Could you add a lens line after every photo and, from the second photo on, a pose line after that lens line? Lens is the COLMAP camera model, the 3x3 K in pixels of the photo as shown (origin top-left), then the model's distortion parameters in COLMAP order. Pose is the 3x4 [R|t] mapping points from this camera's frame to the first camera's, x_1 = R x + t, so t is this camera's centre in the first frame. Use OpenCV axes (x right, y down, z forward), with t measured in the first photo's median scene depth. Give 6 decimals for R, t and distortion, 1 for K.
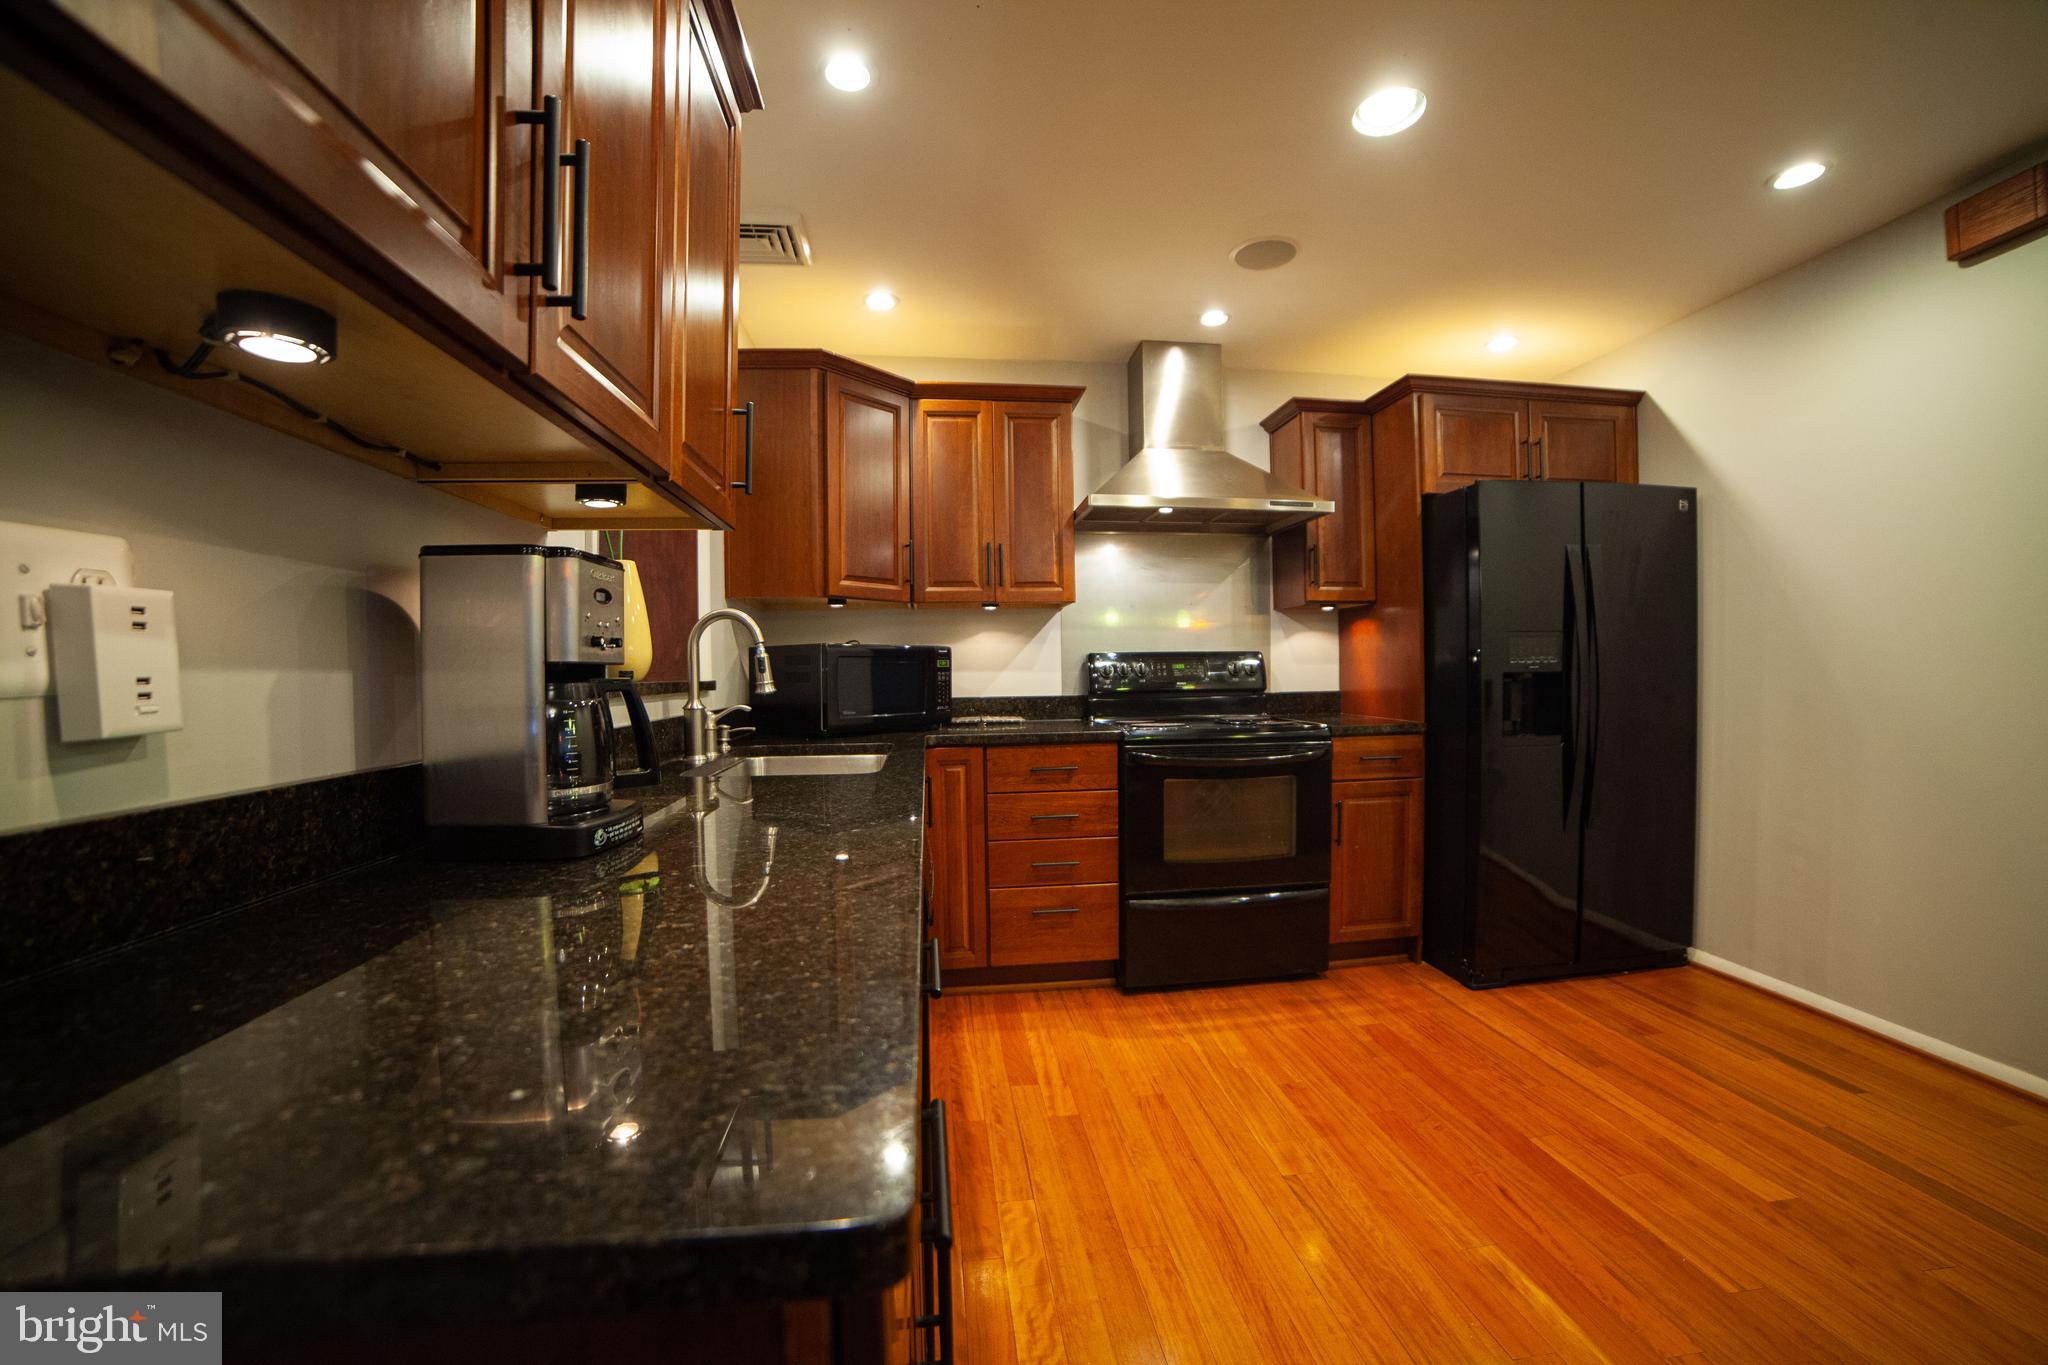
lens RADIAL K [[825.3, 0, 1032.9], [0, 825.3, 688.2], [0, 0, 1]] dist [-0.103670, 0.034653]
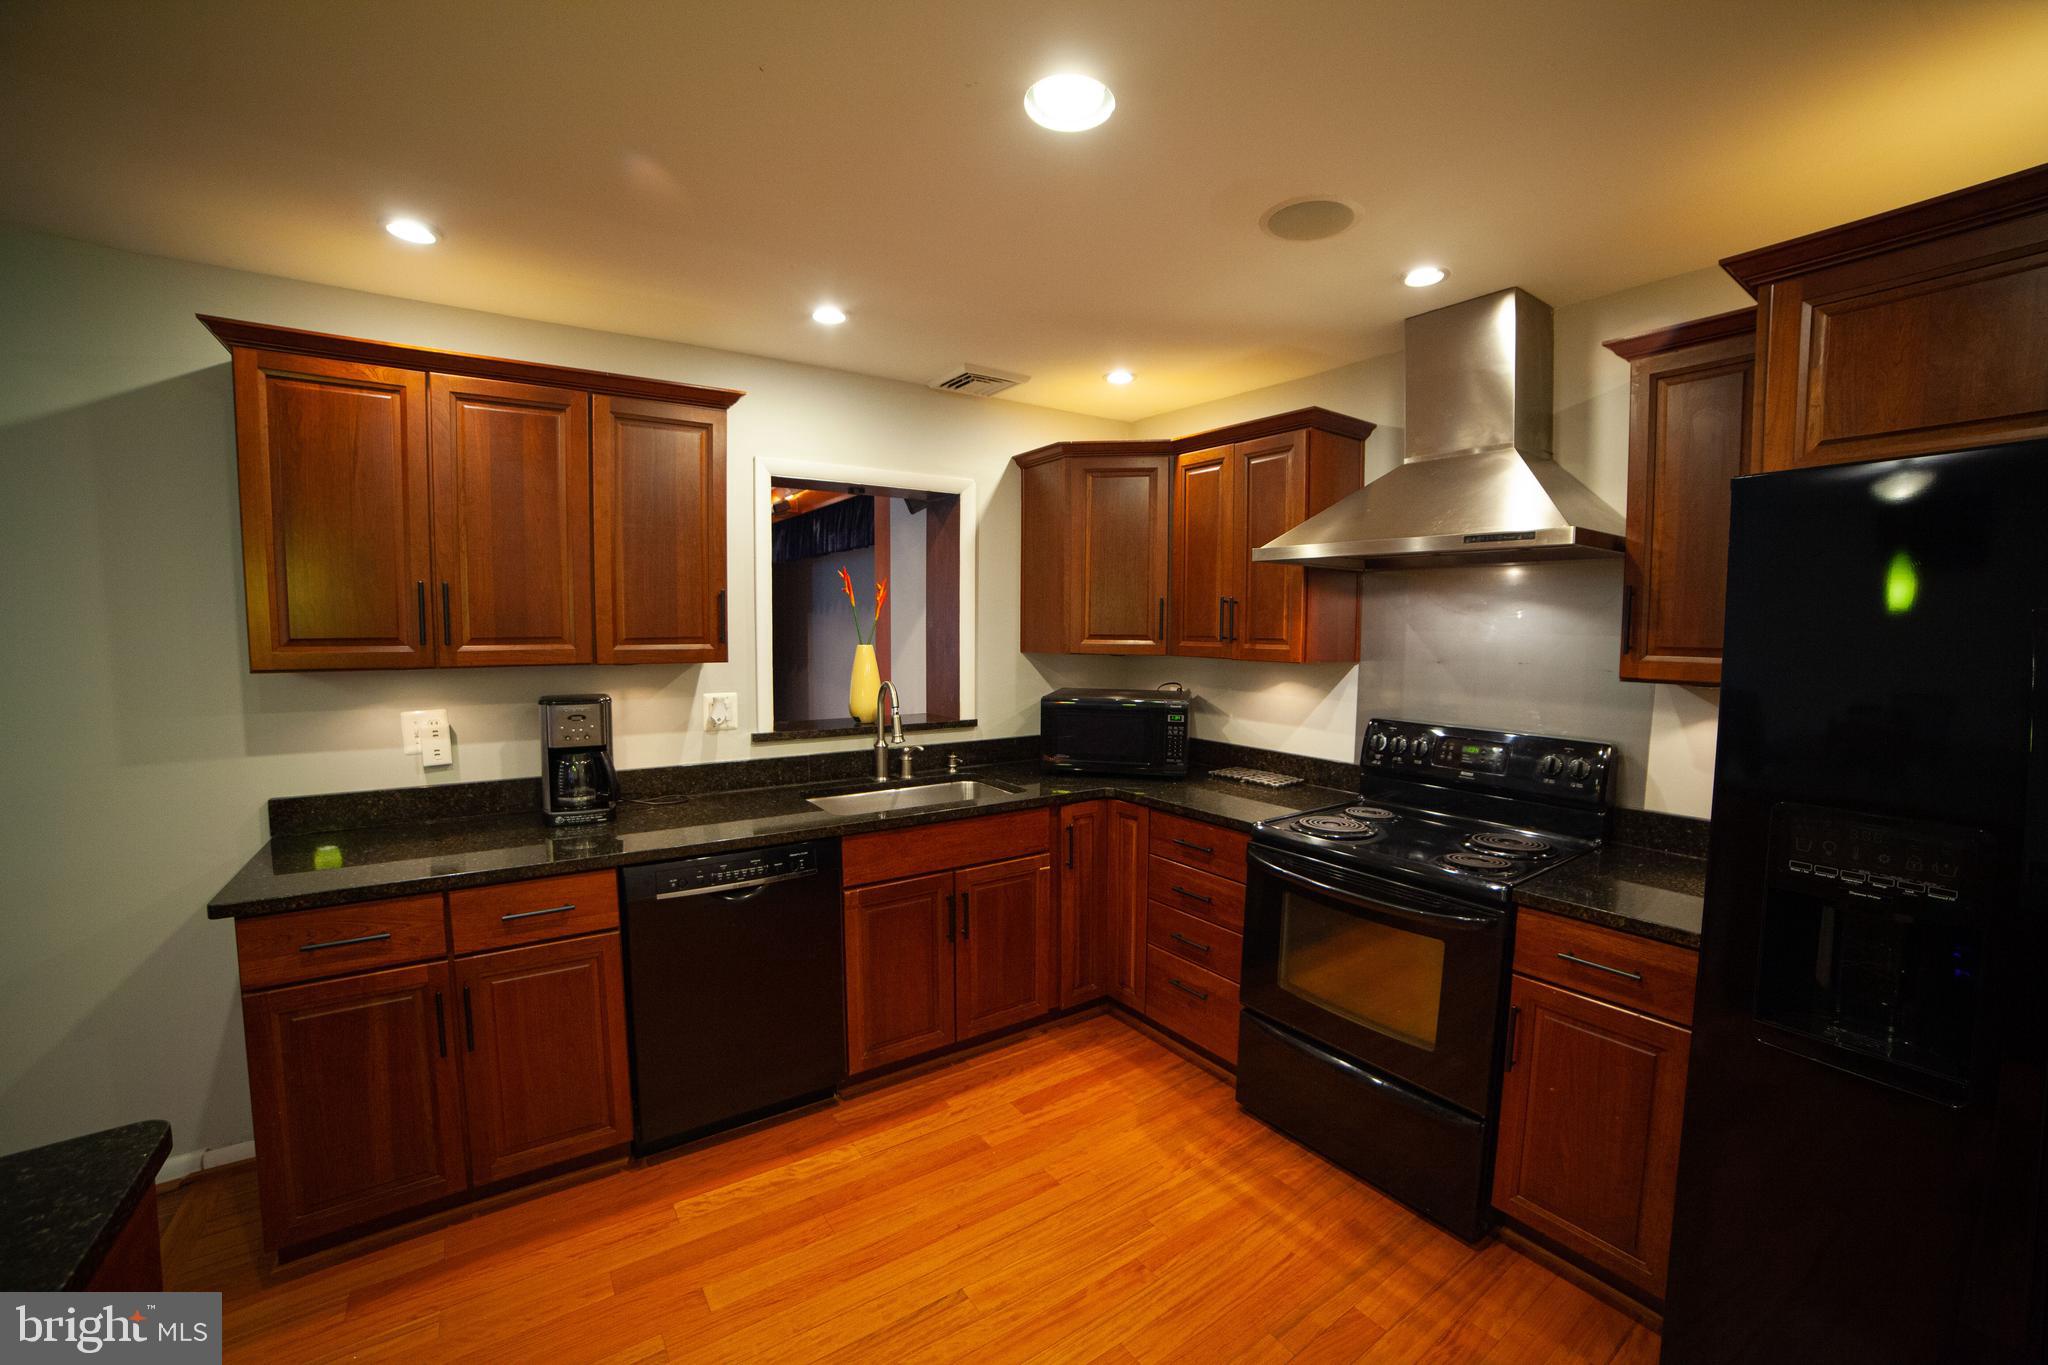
lens RADIAL K [[825.3, 0, 1032.9], [0, 825.3, 688.2], [0, 0, 1]] dist [-0.103670, 0.034653]
pose [[0.461789, 0.086527, -0.882759, 0.743018], [-0.030467, 0.996191, 0.081707, -0.152193], [0.886466, -0.010836, 0.462667, 0.388133]]
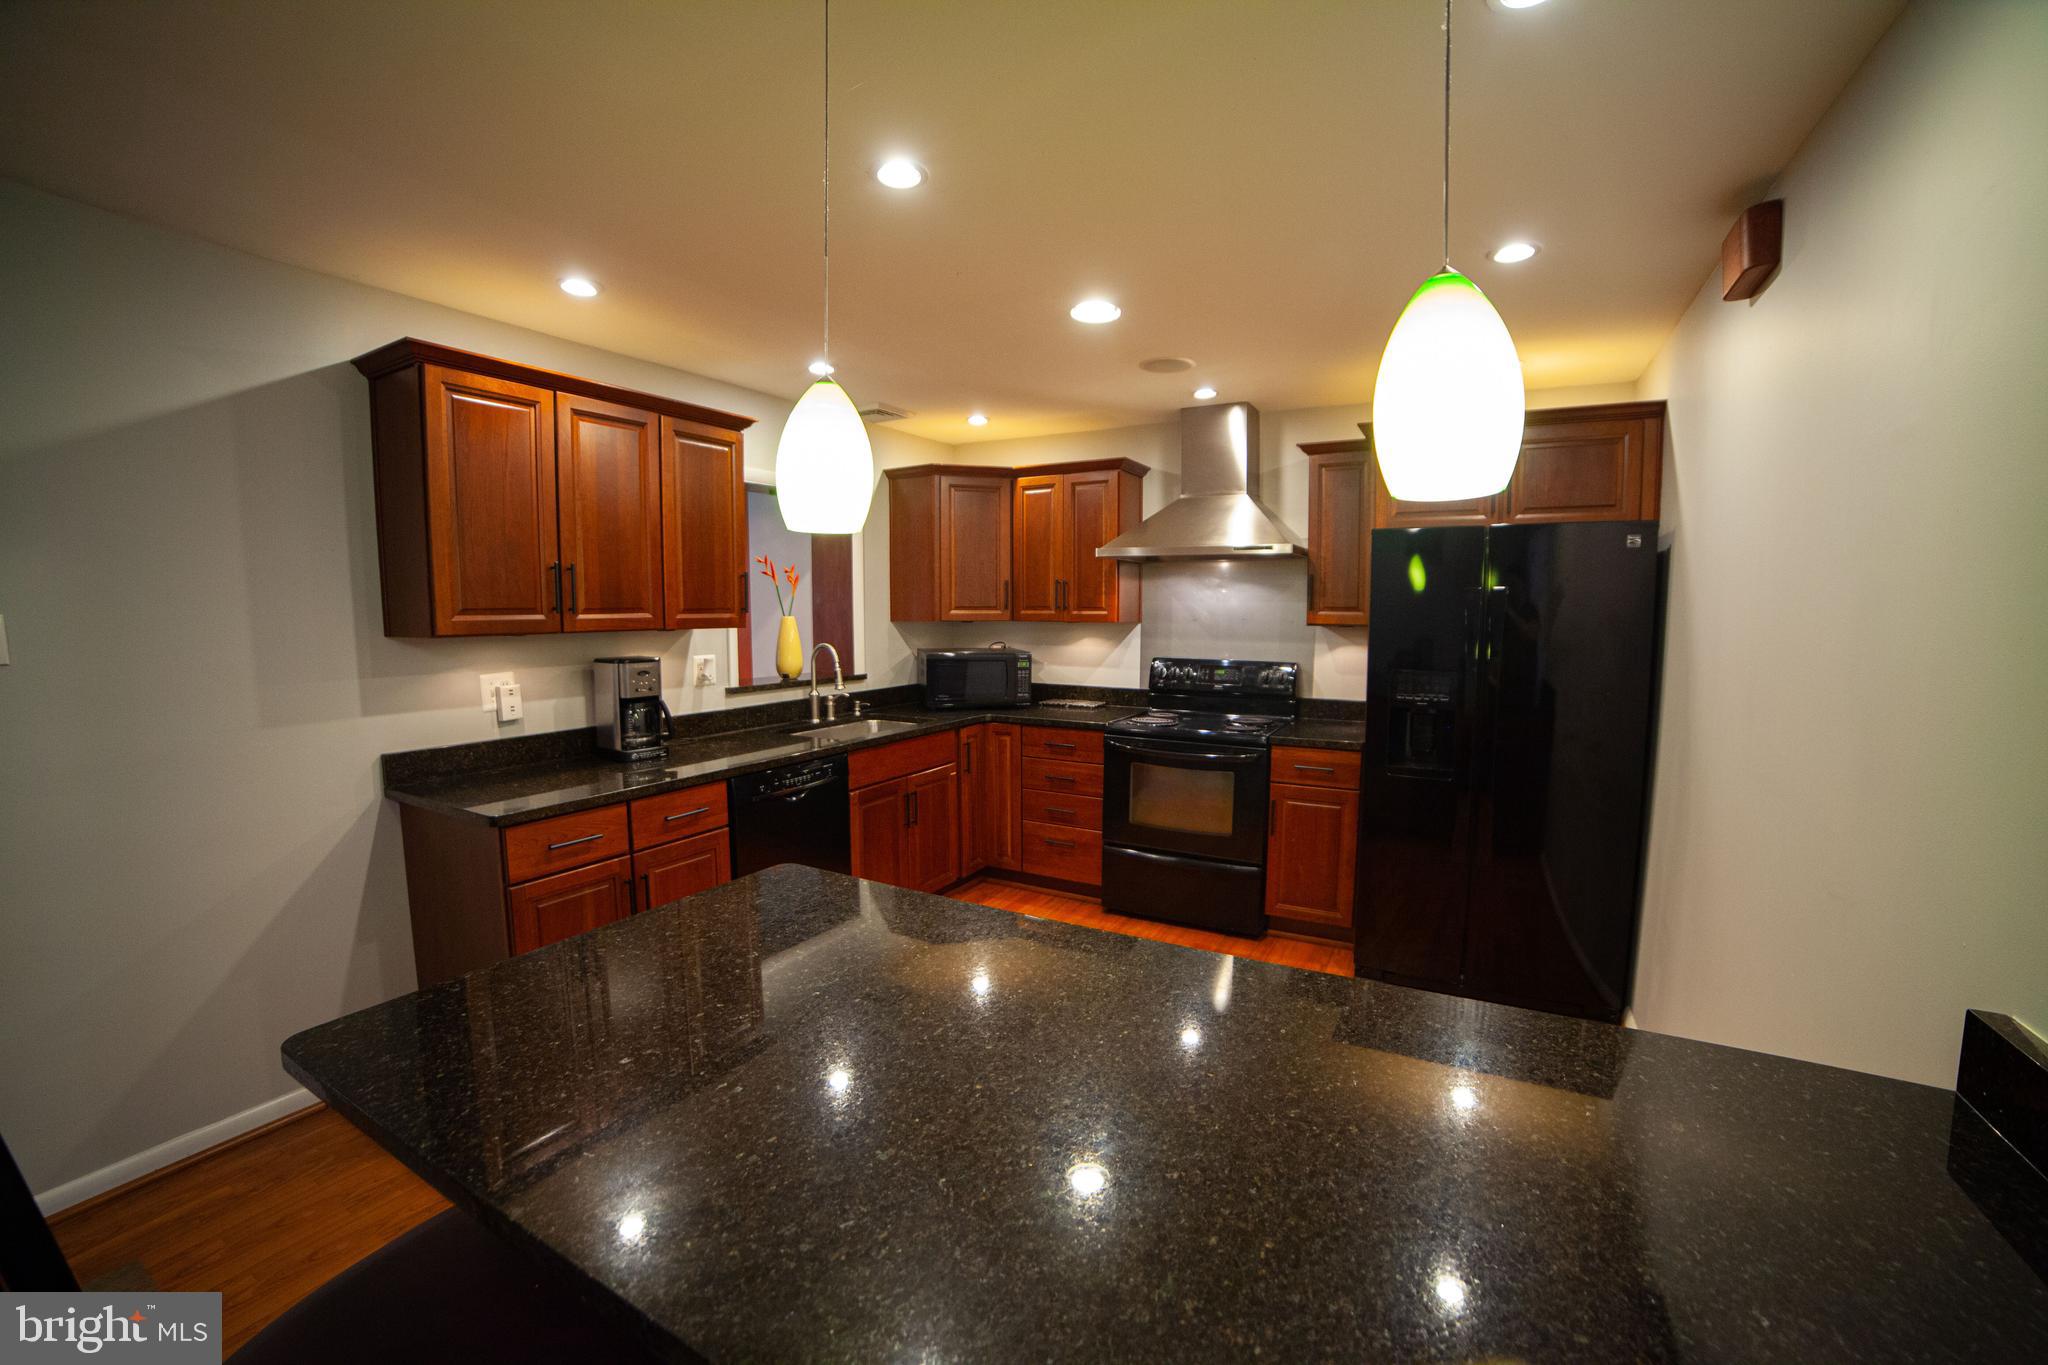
lens RADIAL K [[825.3, 0, 1032.9], [0, 825.3, 688.2], [0, 0, 1]] dist [-0.103670, 0.034653]
pose [[0.799761, 0.074177, -0.595718, 0.815710], [-0.024218, 0.995516, 0.091445, -0.127975], [0.599829, -0.058707, 0.797971, -0.165889]]
